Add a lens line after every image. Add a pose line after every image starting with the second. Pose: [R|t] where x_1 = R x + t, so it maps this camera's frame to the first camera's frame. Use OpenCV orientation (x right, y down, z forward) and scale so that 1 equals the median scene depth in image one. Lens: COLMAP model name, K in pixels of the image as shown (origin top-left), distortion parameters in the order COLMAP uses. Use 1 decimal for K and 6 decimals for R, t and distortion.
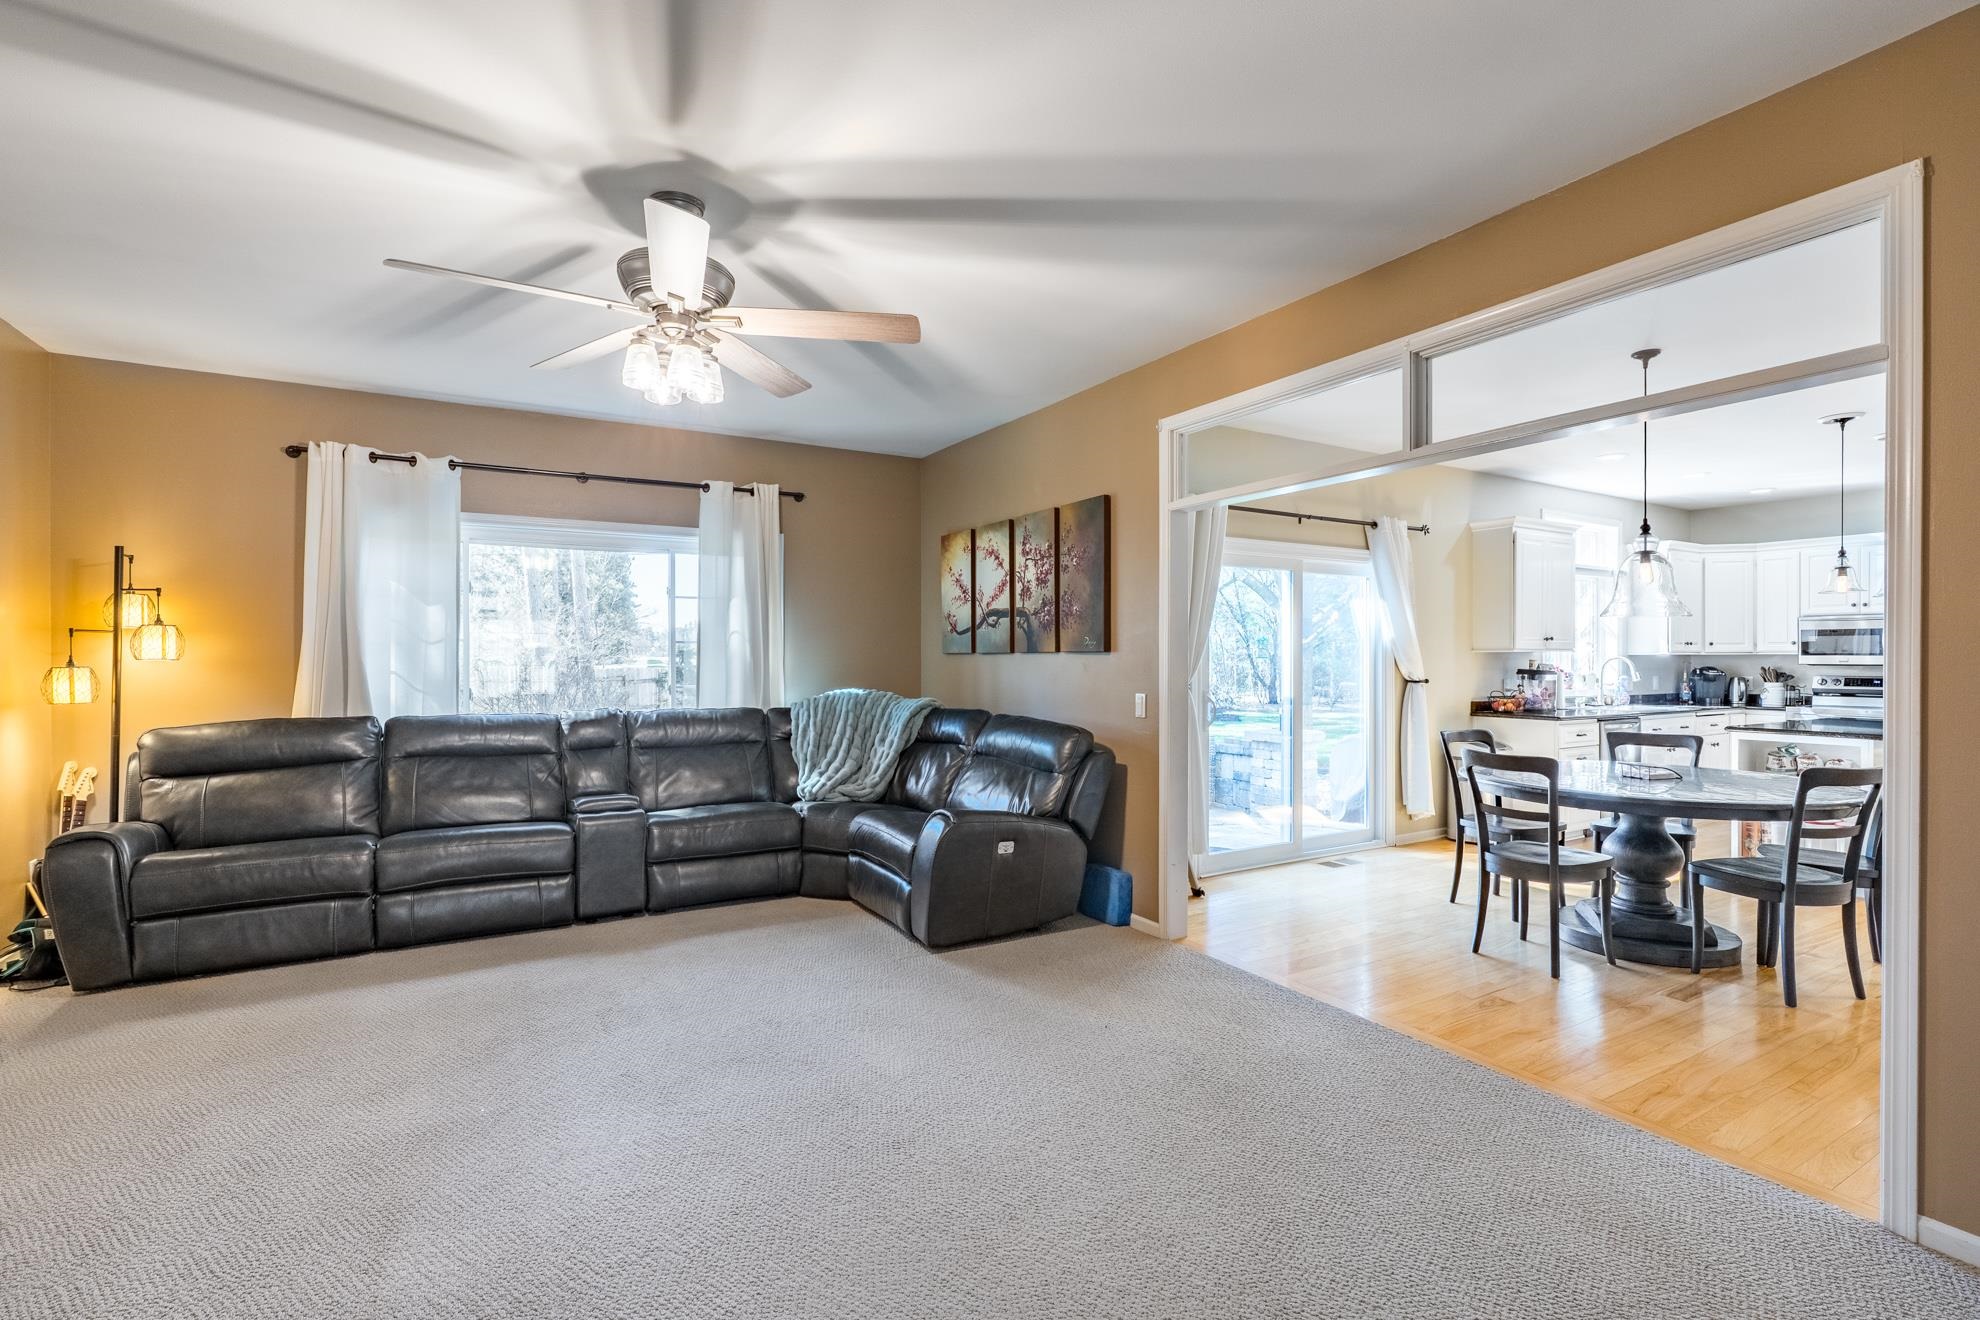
lens RADIAL K [[900.2, 0, 986.6], [0, 900.2, 653.1], [0, 0, 1]] dist [-0.008637, 0.004620]
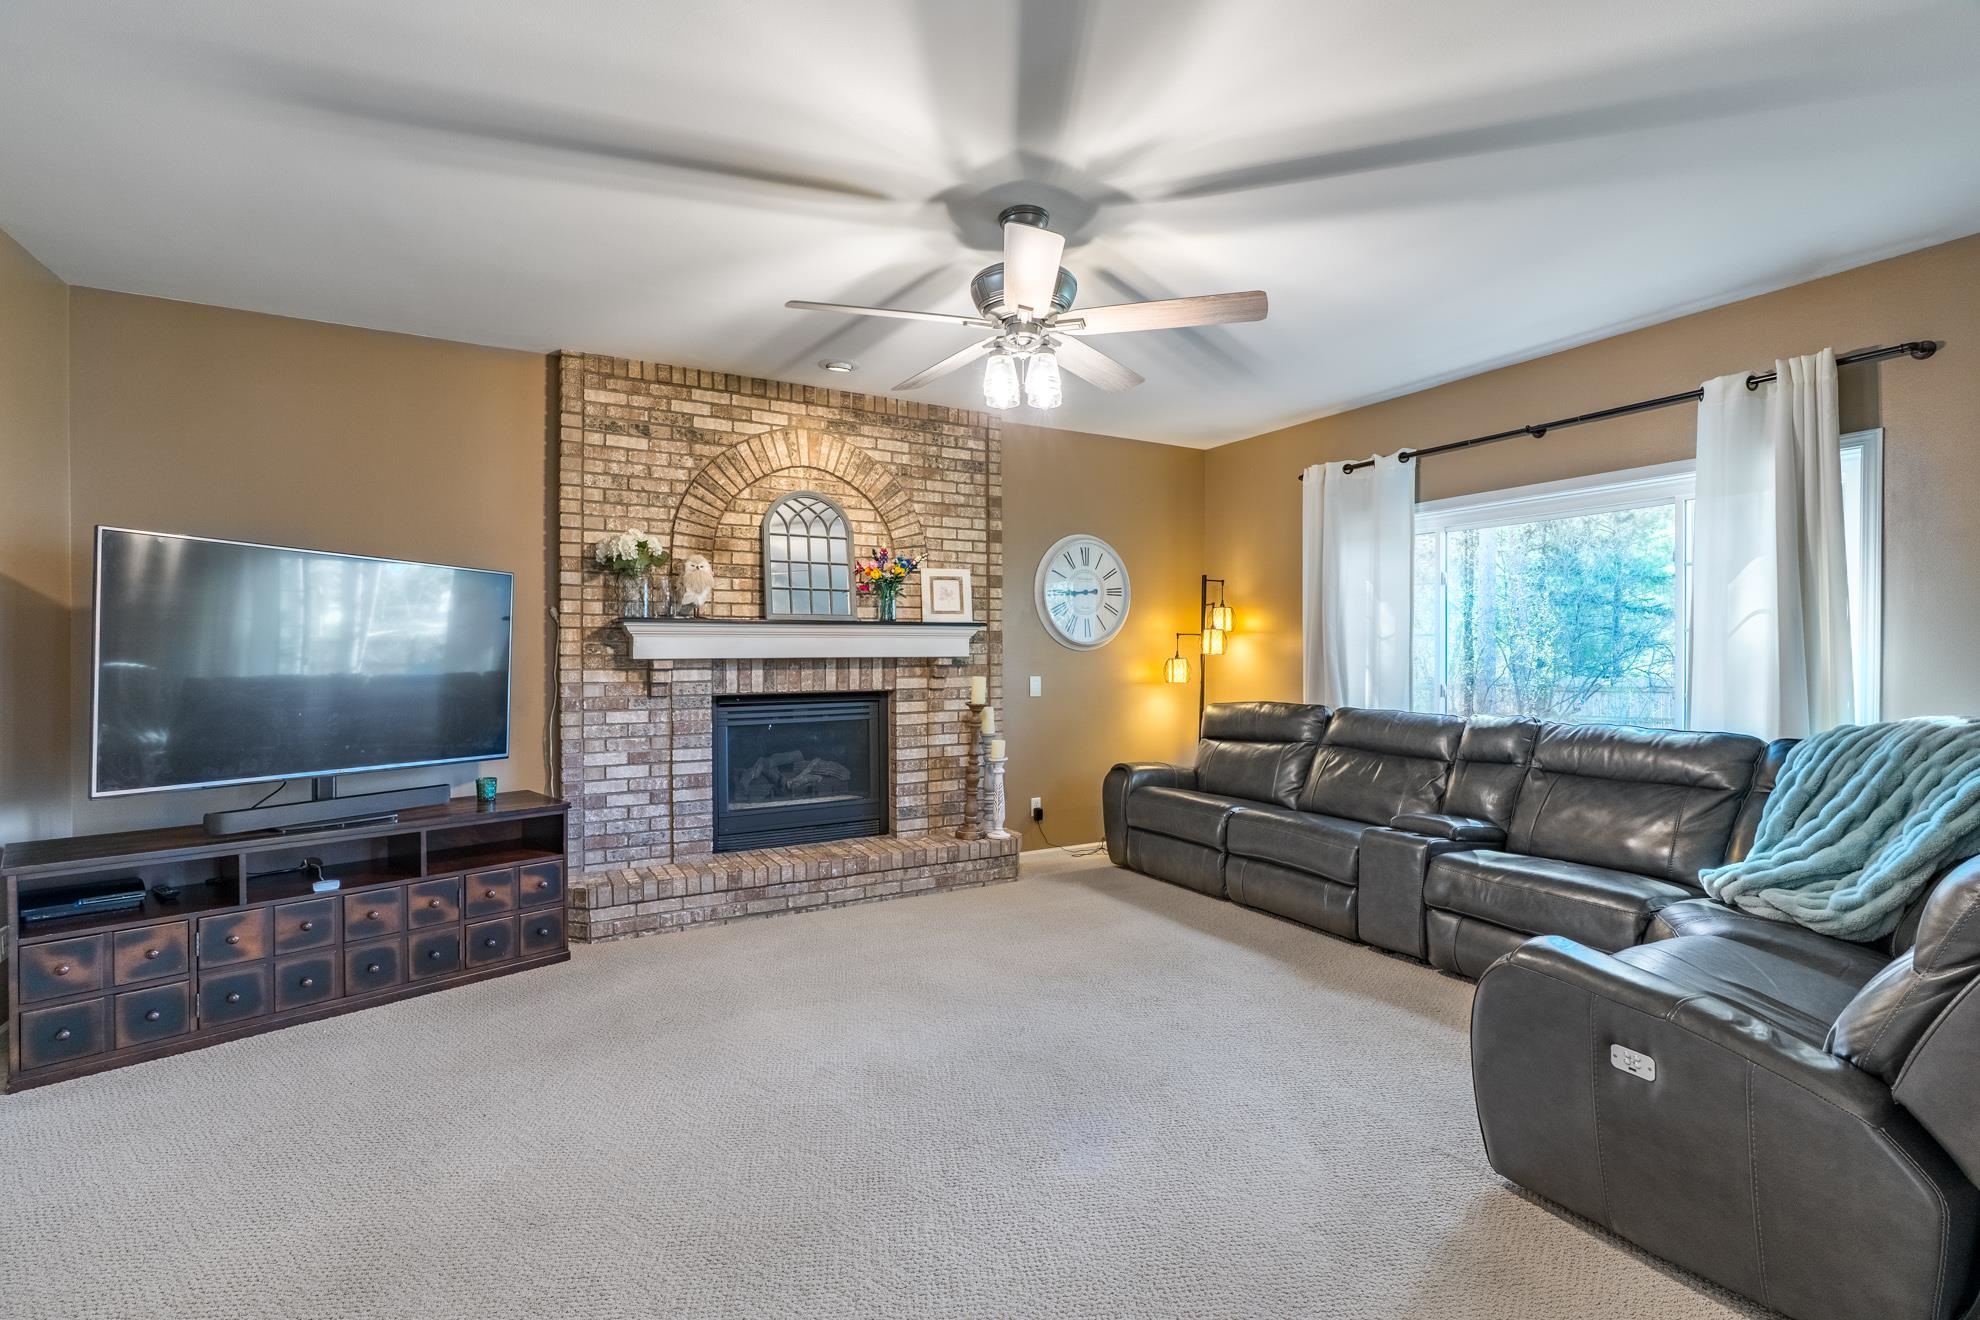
lens RADIAL K [[900.2, 0, 986.3], [0, 900.2, 656.4], [0, 0, 1]] dist [-0.008637, 0.004620]
pose [[-0.020514, 0.005751, -0.999773, 0.285559], [0.003541, 0.999978, 0.005680, 0.001631], [0.999783, -0.003423, -0.020534, 0.396307]]
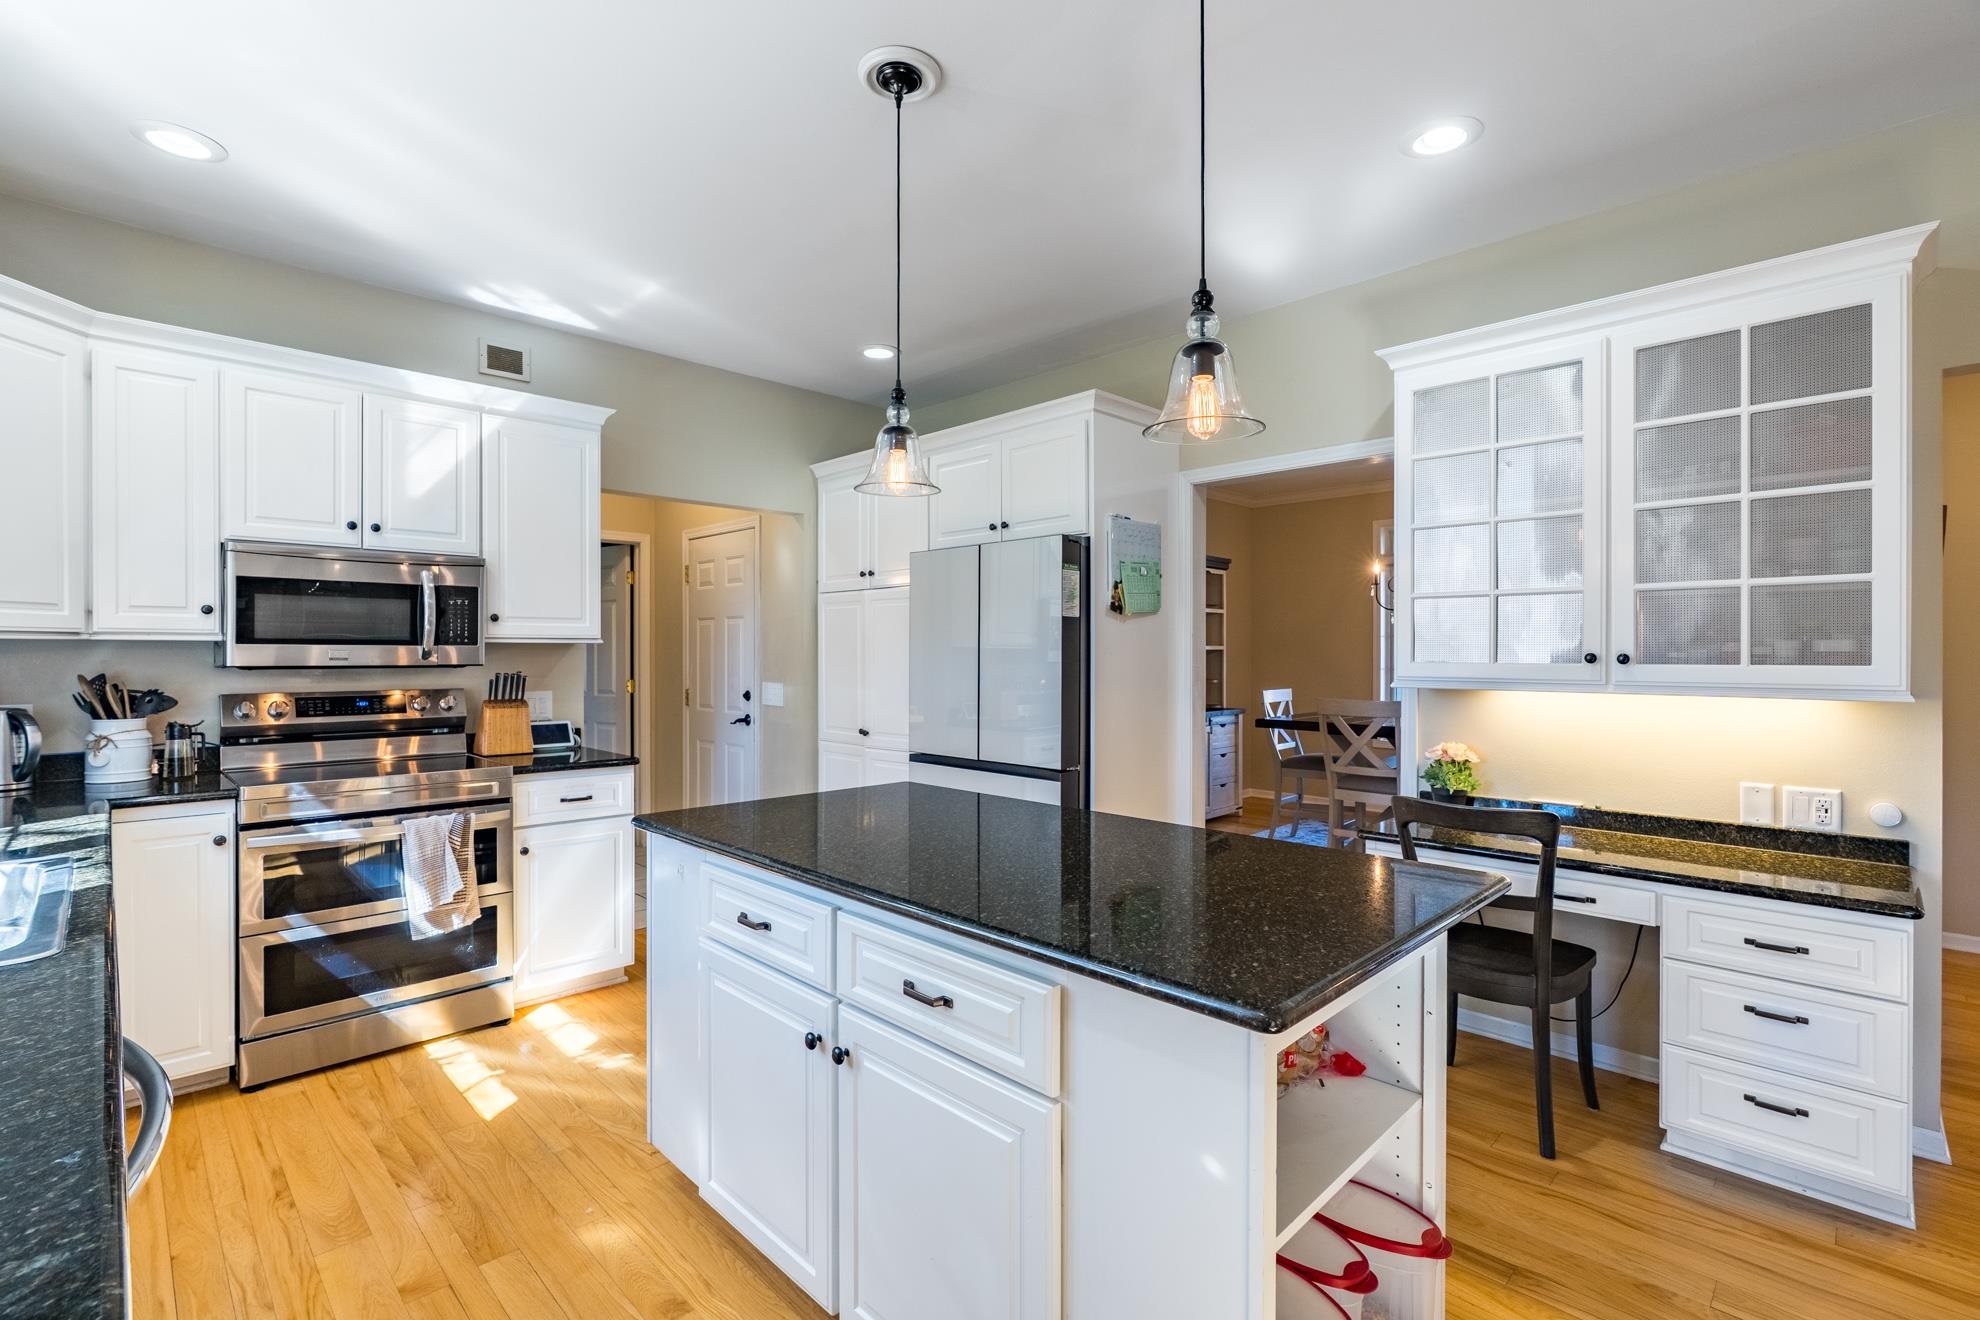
lens RADIAL K [[900.2, 0, 989.1], [0, 900.2, 660.3], [0, 0, 1]] dist [-0.008637, 0.004620]
pose [[-0.244444, -0.010645, 0.969605, 0.516391], [-0.005617, 0.999939, 0.009562, 0.004459], [-0.969647, -0.003109, -0.244489, 0.871021]]
